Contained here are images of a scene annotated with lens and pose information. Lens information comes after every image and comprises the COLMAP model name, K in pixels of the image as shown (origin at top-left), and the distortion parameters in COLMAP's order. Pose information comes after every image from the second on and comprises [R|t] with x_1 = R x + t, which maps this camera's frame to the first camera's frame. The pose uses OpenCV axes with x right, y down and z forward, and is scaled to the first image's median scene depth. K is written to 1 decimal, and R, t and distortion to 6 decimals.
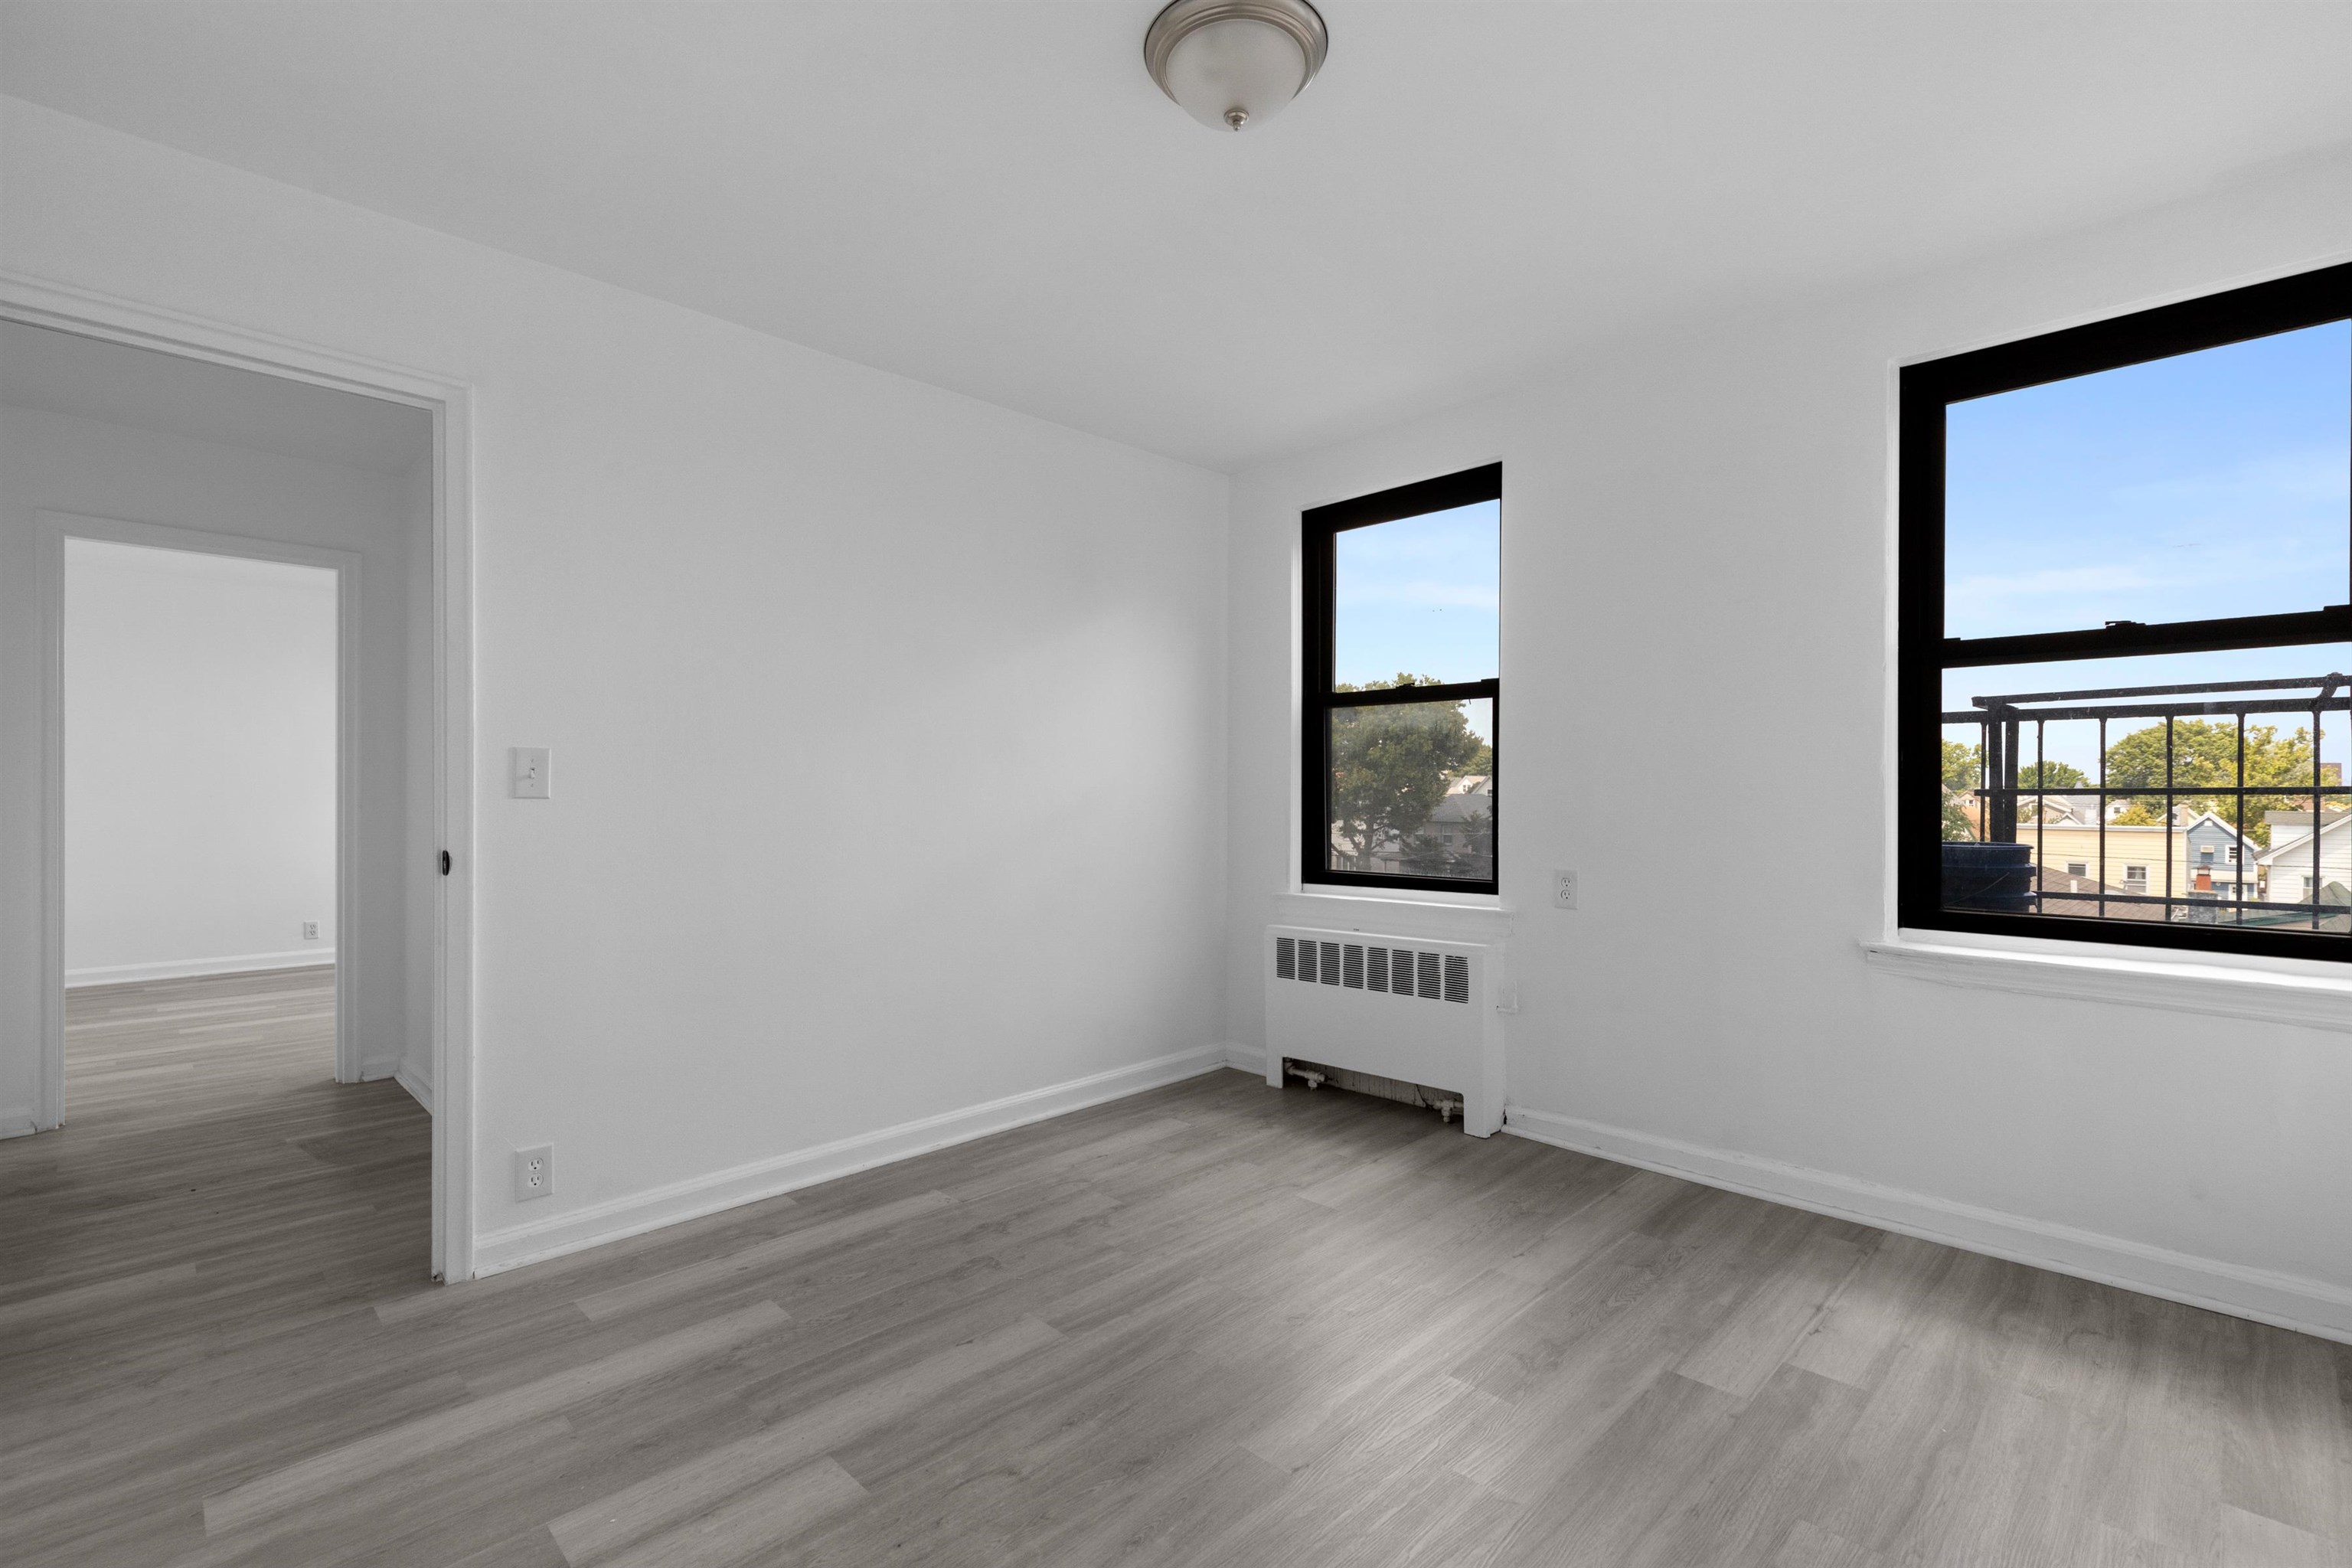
lens RADIAL K [[1060.8, 0, 1173.2], [0, 1060.8, 818.6], [0, 0, 1]] dist [0.020892, 0.000417]
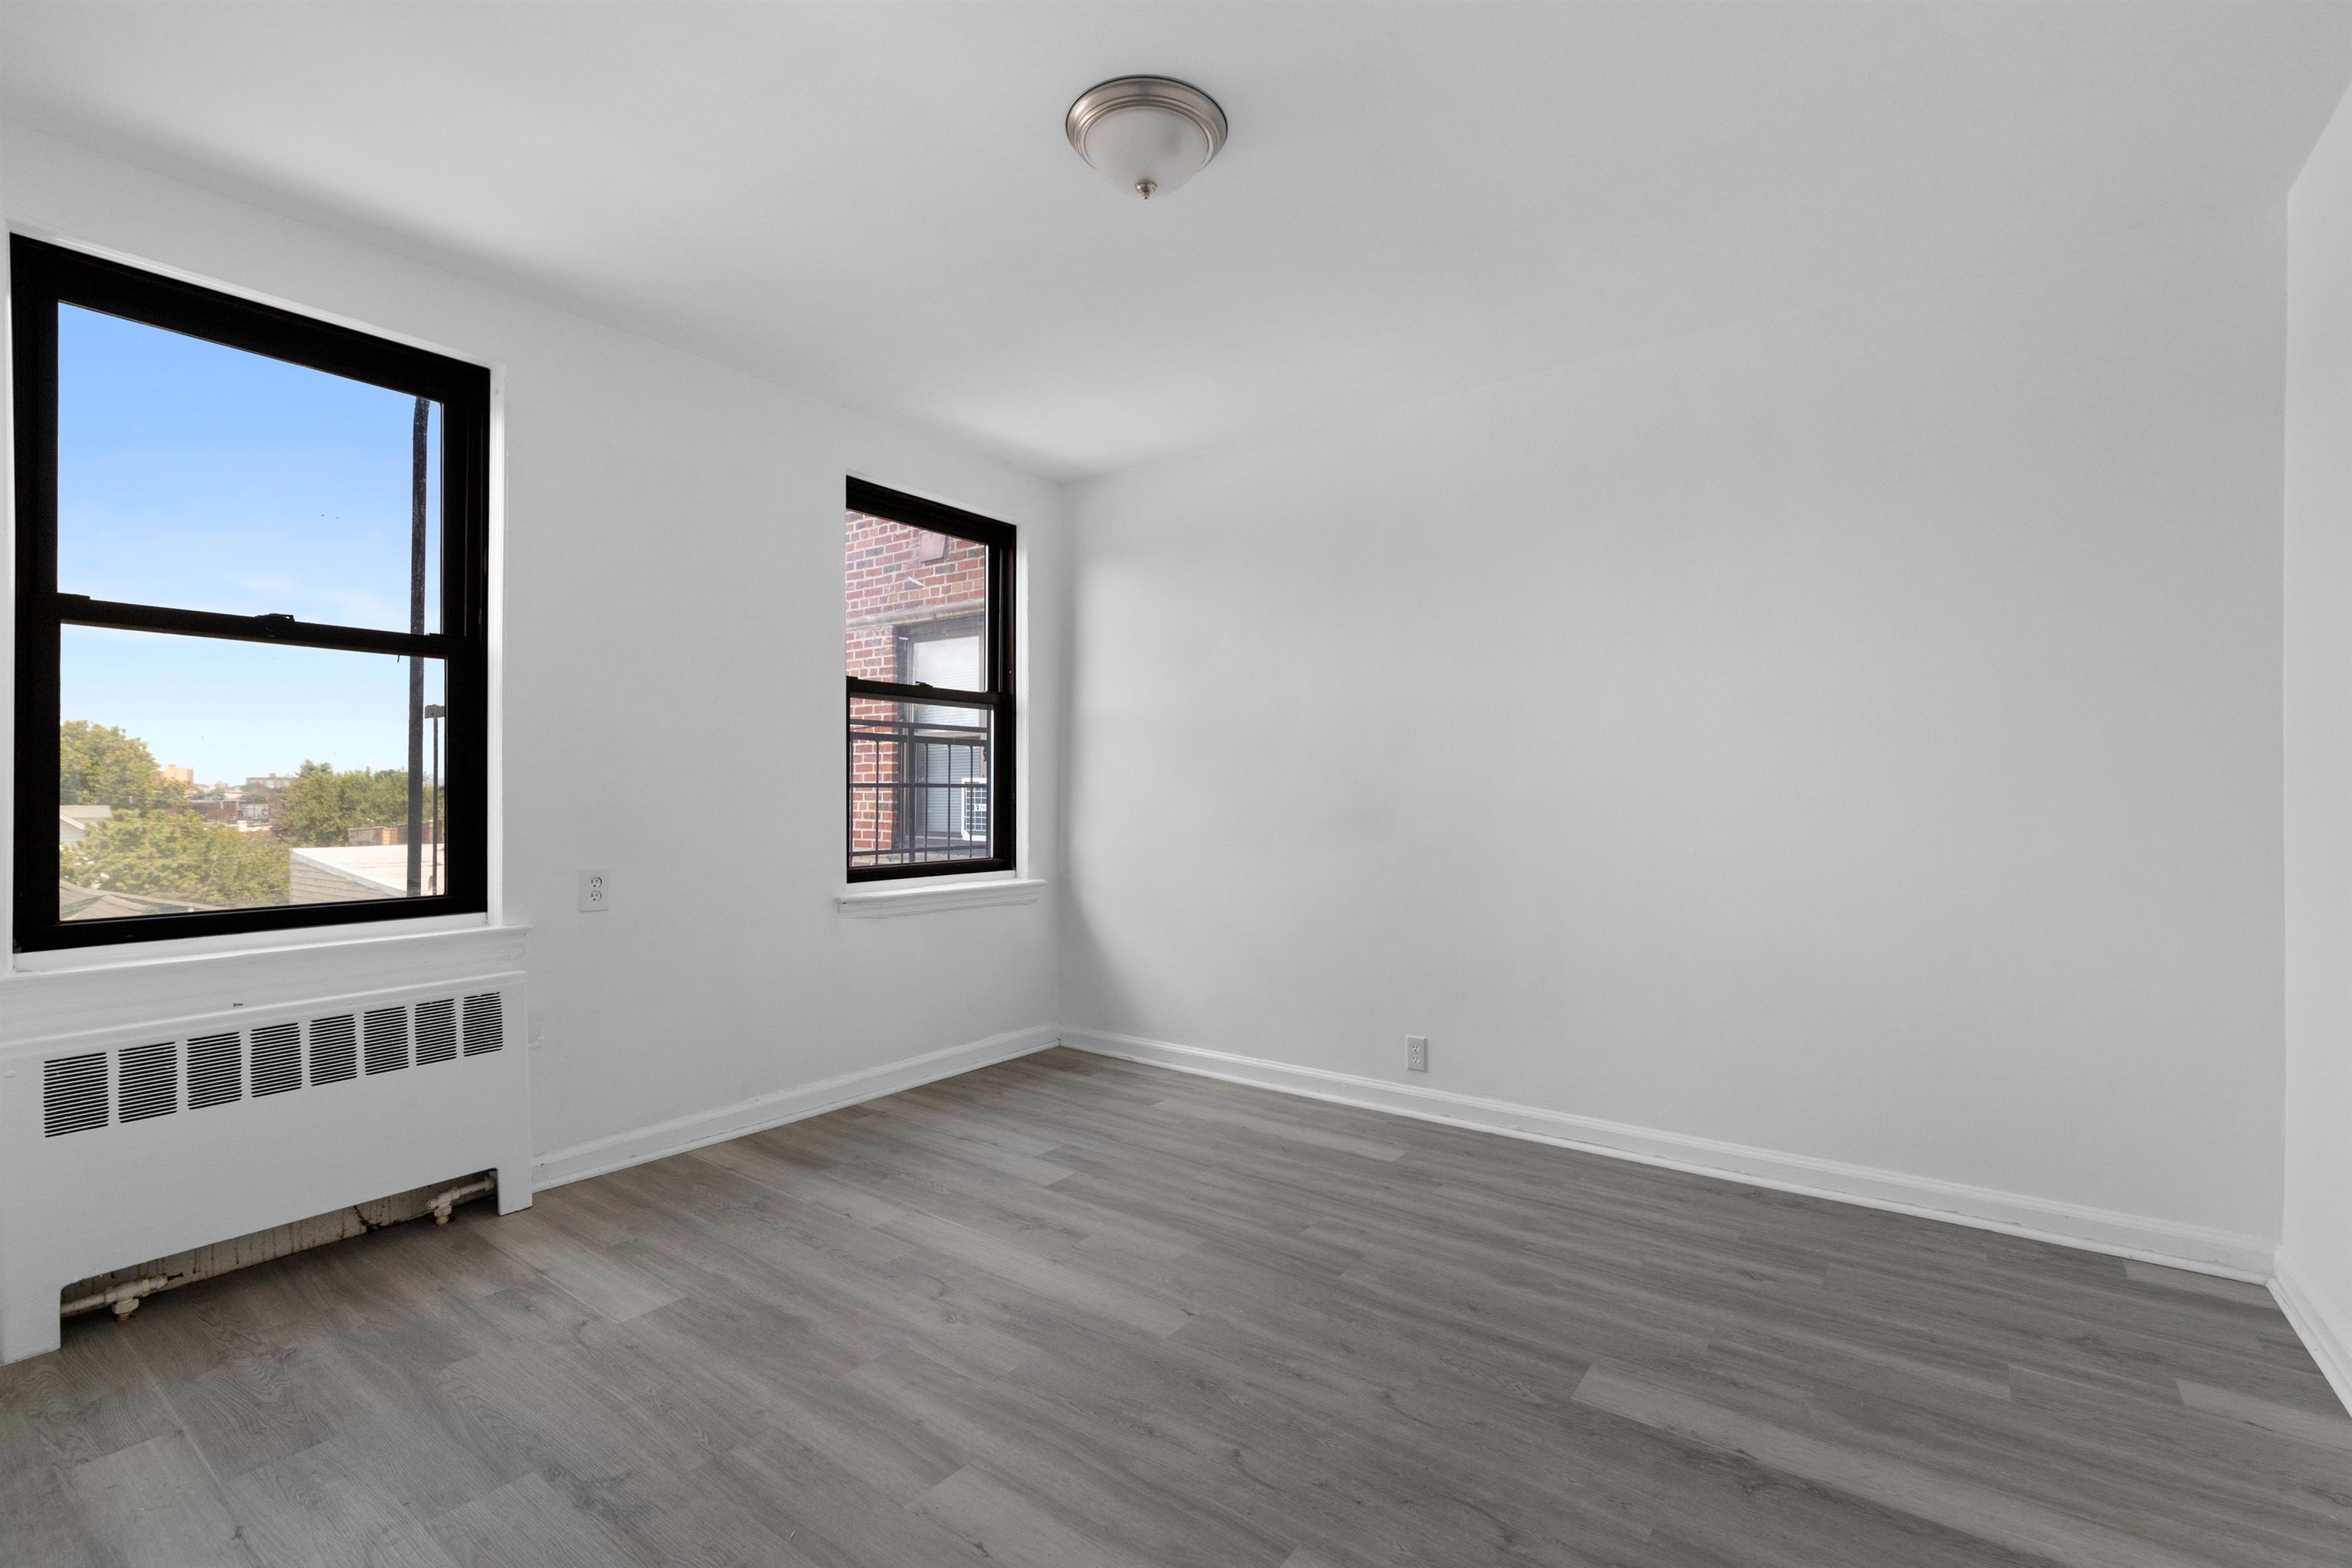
lens RADIAL K [[1081.1, 0, 1171.0], [0, 1081.1, 777.2], [0, 0, 1]] dist [0.022355, 0.000828]
pose [[-0.149120, 0.014410, 0.988714, -0.729446], [0.024546, 0.999640, -0.010868, -0.009301], [-0.988514, 0.022648, -0.149420, 0.751345]]
